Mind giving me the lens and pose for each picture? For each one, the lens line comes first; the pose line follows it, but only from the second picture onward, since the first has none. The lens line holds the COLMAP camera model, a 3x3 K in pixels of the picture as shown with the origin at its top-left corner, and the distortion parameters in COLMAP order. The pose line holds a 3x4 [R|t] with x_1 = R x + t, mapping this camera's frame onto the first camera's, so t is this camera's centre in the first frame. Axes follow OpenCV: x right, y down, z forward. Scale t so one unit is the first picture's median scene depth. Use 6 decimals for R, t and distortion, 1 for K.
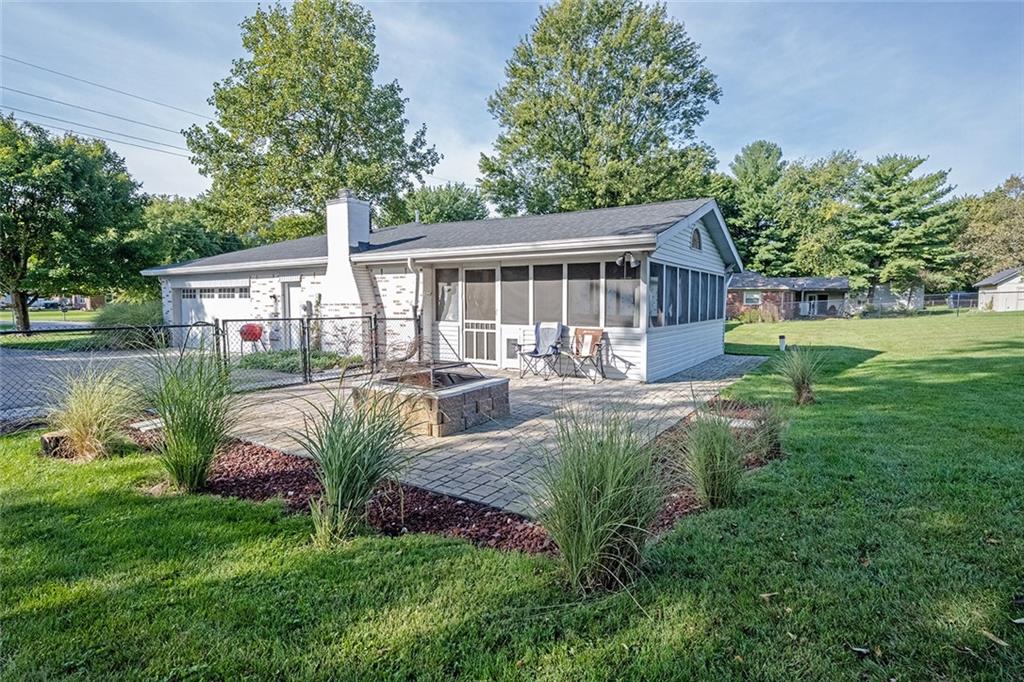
lens RADIAL K [[513.5, 0, 510.6], [0, 513.5, 337.4], [0, 0, 1]] dist [-0.003897, 0.002404]
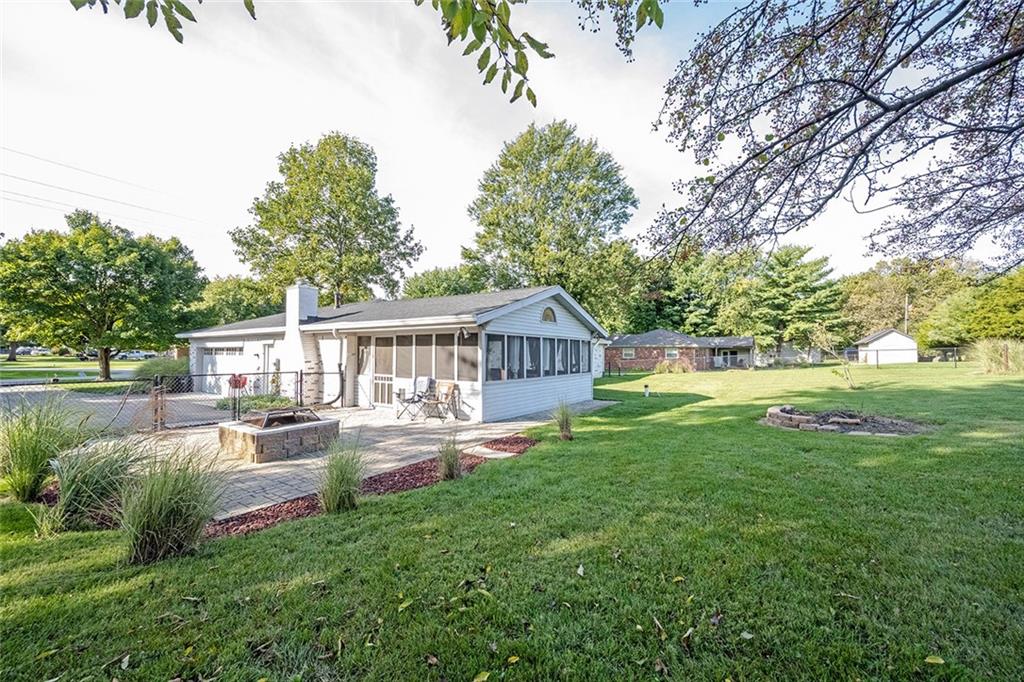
lens RADIAL K [[403.1, 0, 508.6], [0, 403.1, 340.4], [0, 0, 1]] dist [-0.000487, -0.000707]
pose [[0.999824, 0.002228, -0.018636, 0.130167], [-0.004128, 0.994723, -0.102513, -0.006824], [0.018309, 0.102571, 0.994557, -0.026851]]
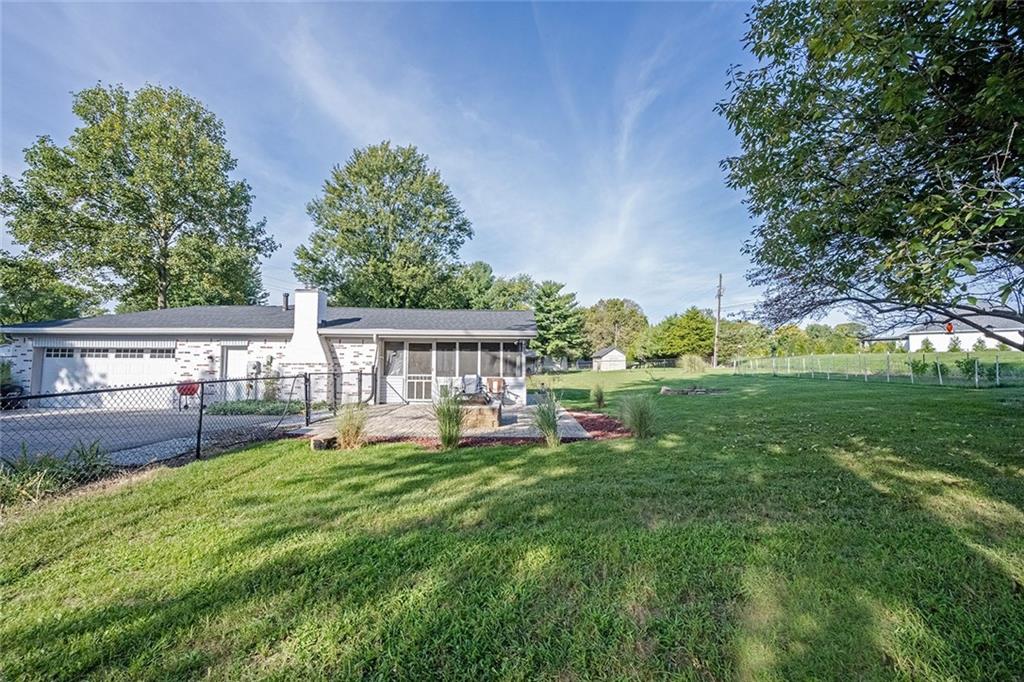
lens RADIAL K [[403.1, 0, 510.8], [0, 403.1, 346.0], [0, 0, 1]] dist [-0.000487, -0.000707]
pose [[0.841279, 0.031207, 0.539700, -0.226818], [0.031794, 0.993748, -0.107021, 0.009915], [-0.539665, 0.107194, 0.835027, -0.098280]]
